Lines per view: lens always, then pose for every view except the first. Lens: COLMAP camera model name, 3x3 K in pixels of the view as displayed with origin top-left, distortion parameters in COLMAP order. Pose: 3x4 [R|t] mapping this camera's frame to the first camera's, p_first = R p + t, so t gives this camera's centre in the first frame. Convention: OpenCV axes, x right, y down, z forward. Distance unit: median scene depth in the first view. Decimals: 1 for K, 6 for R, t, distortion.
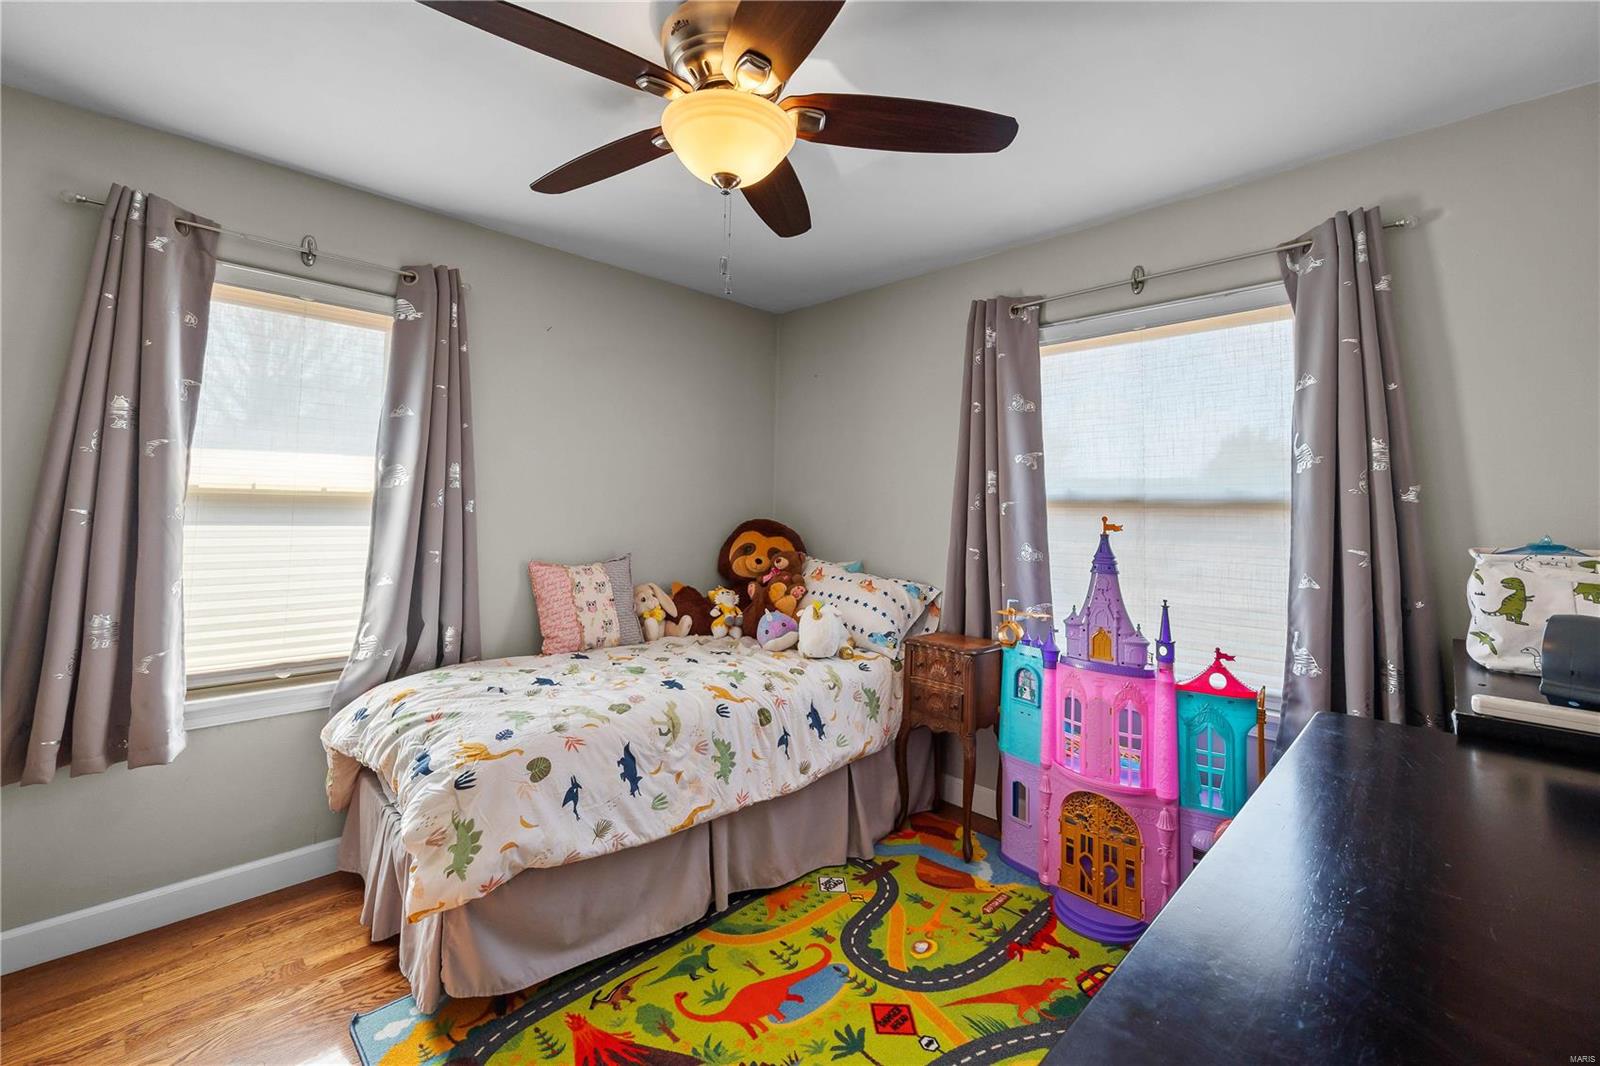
lens RADIAL K [[625.6, 0, 801.5], [0, 625.6, 512.6], [0, 0, 1]] dist [-0.000422, -0.000026]
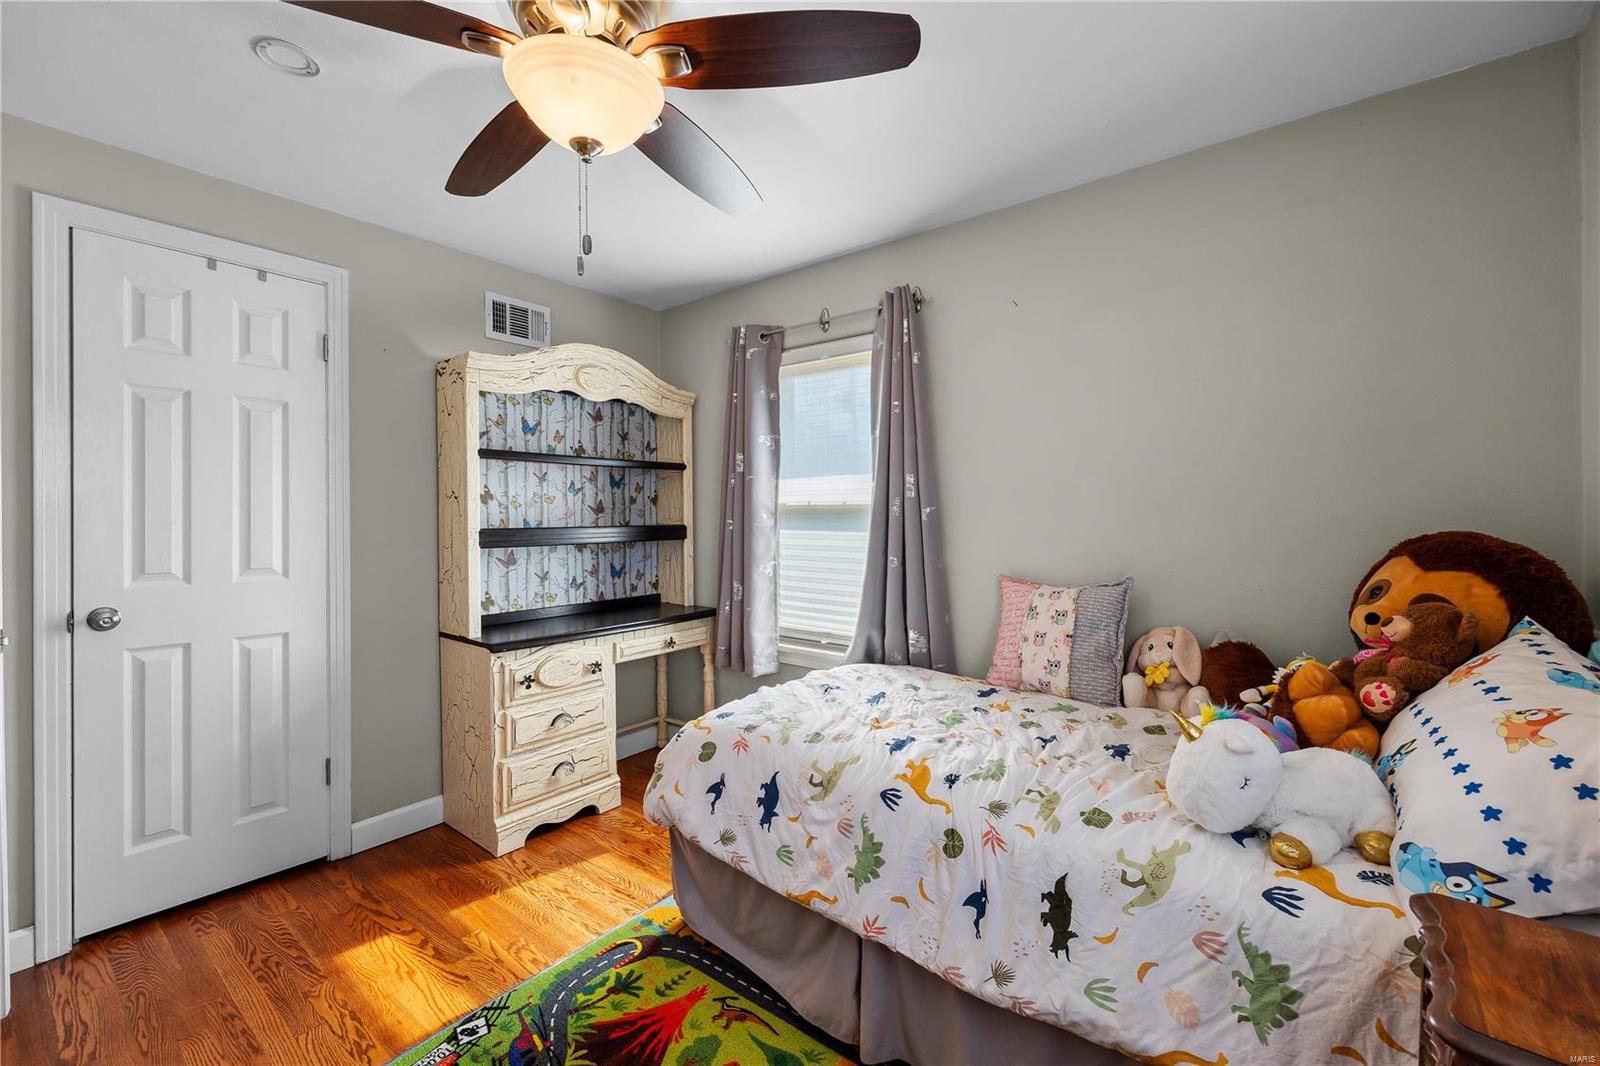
lens RADIAL K [[657.3, 0, 800.0], [0, 657.3, 533.0], [0, 0, 1]] dist [-0.000751, -0.000092]
pose [[0.136038, 0.016081, -0.990573, 0.612135], [0.006770, 0.999830, 0.017161, 0.000832], [0.990681, -0.009041, 0.135906, 0.815531]]
